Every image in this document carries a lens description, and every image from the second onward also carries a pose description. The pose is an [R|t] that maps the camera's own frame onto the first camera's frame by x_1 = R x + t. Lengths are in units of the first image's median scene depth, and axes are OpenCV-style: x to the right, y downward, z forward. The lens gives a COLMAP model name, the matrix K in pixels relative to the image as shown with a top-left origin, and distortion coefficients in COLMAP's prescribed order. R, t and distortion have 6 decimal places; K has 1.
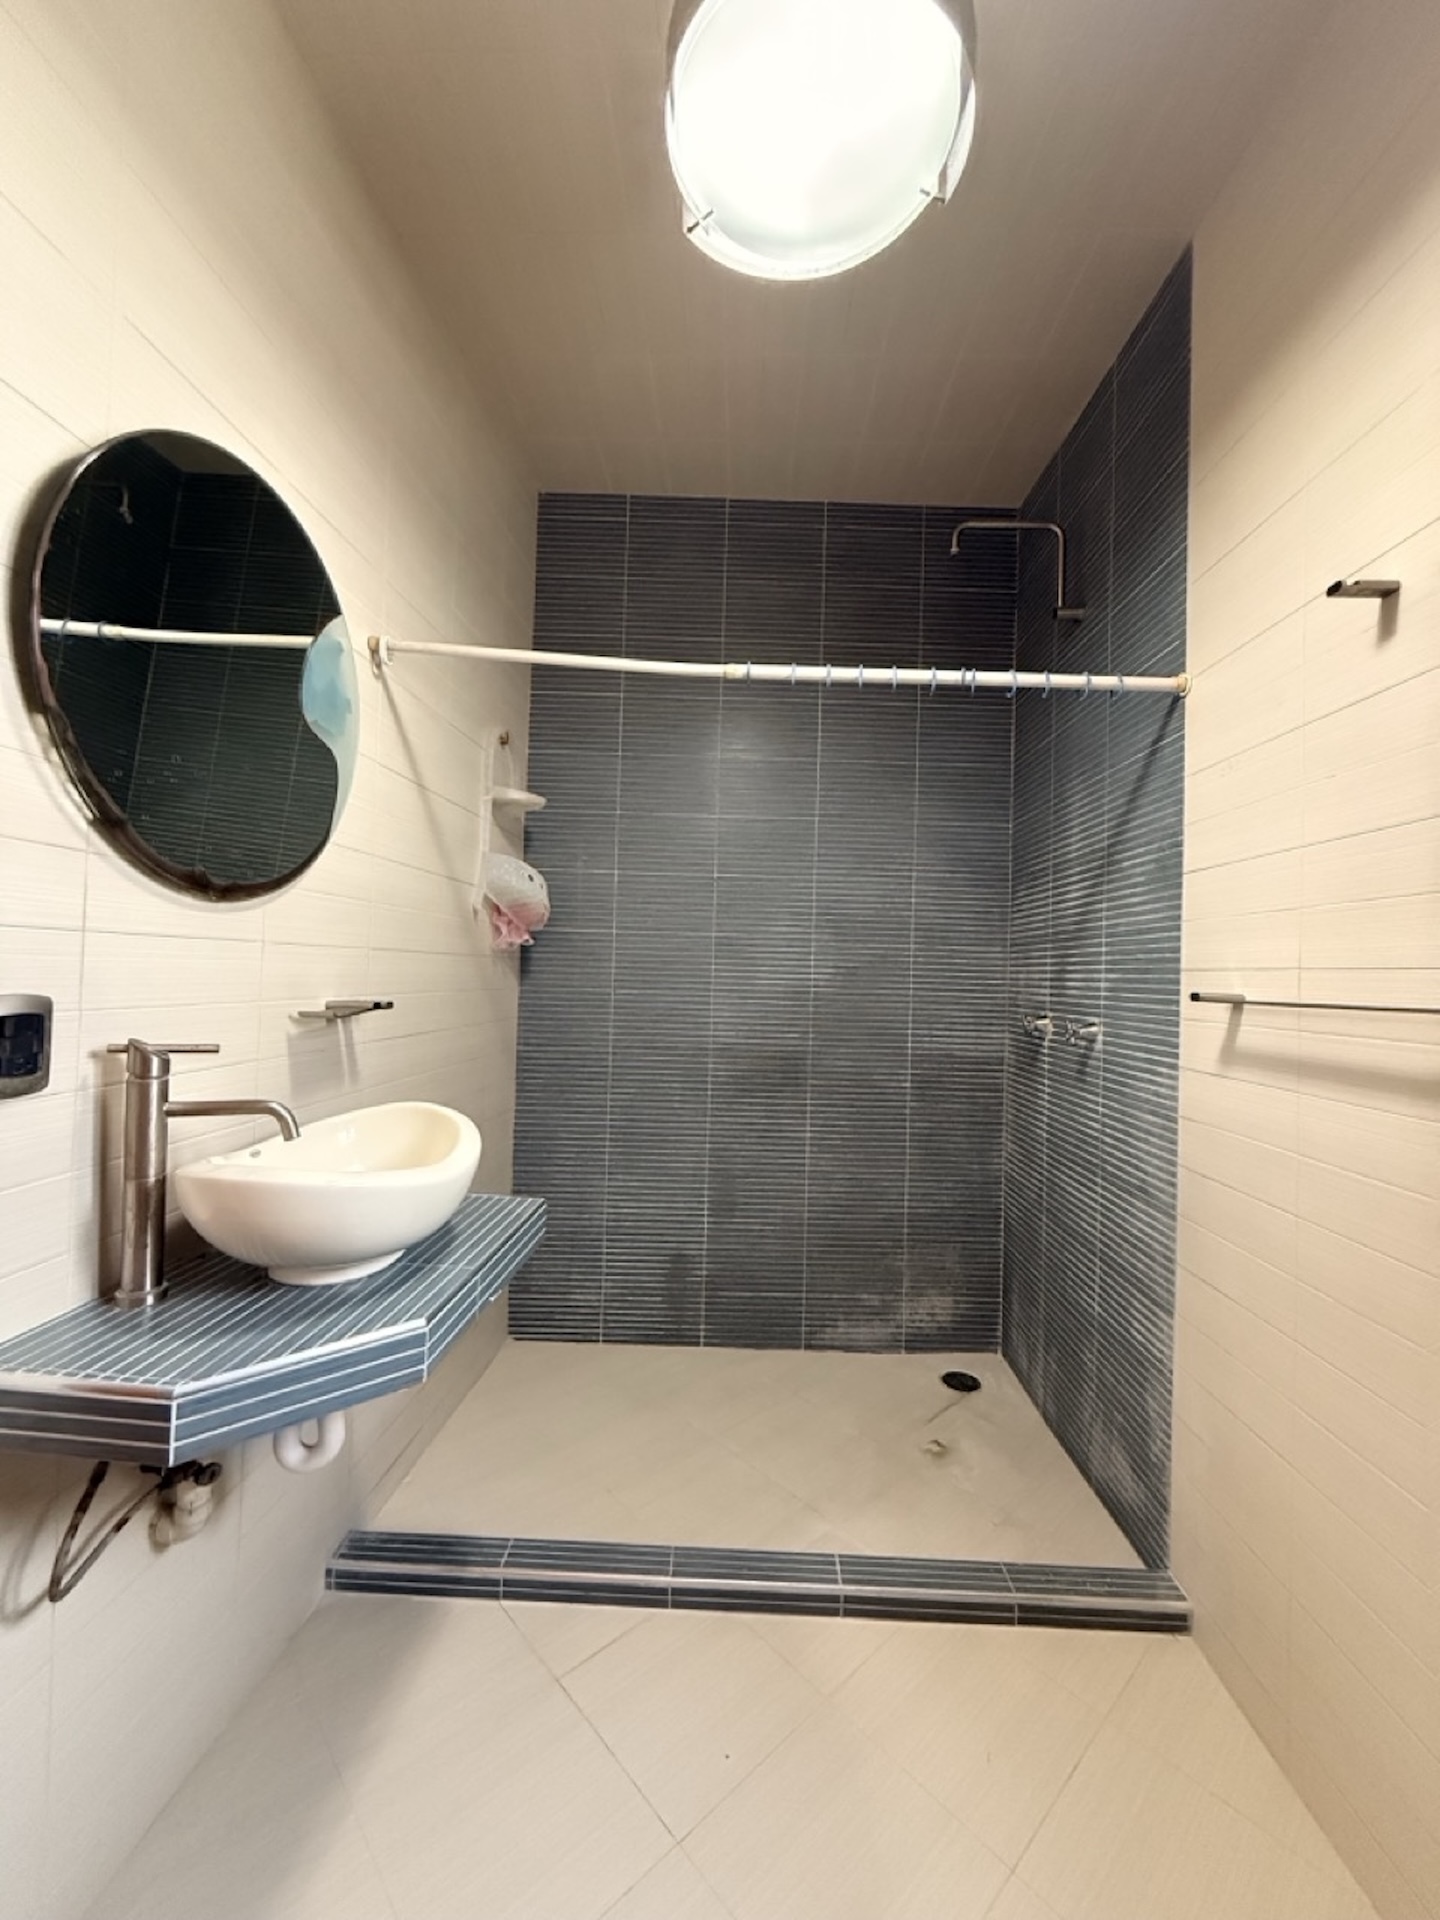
lens RADIAL K [[763.8, 0, 730.5], [0, 763.8, 963.6], [0, 0, 1]] dist [0.000310, 0.000198]
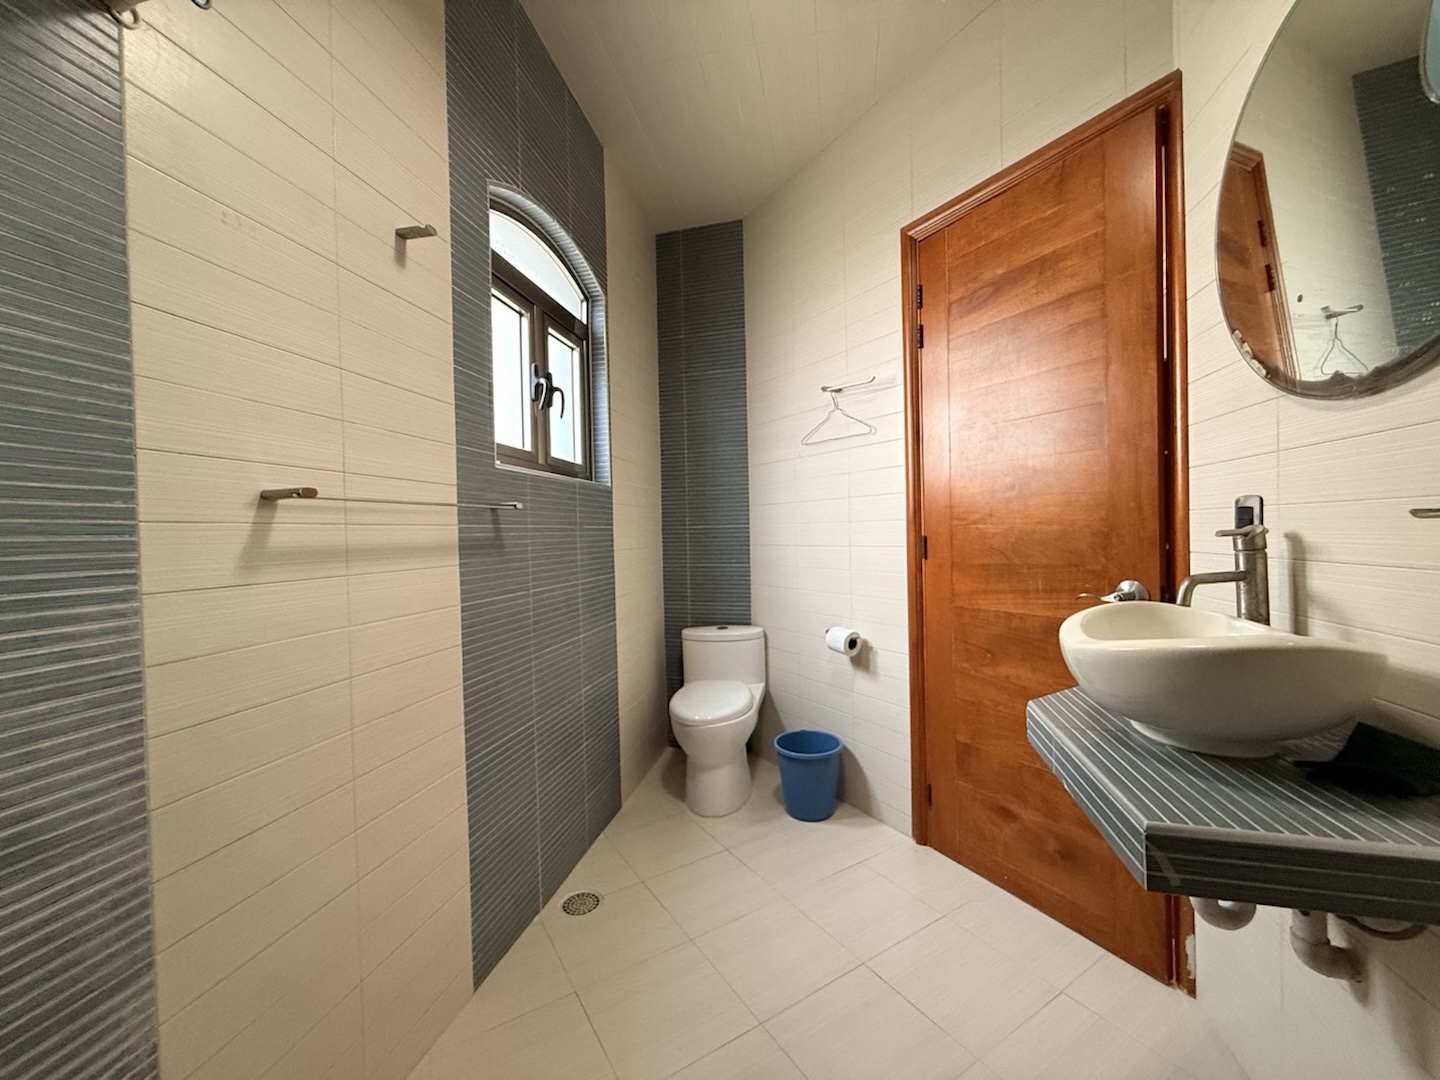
lens RADIAL K [[572.8, 0, 719.8], [0, 572.8, 536.5], [0, 0, 1]] dist [0.000310, 0.000198]
pose [[-0.979215, -0.009317, 0.202609, -0.004899], [-0.010103, 0.999945, -0.002843, 0.081341], [-0.202572, -0.004831, -0.979256, 1.381239]]
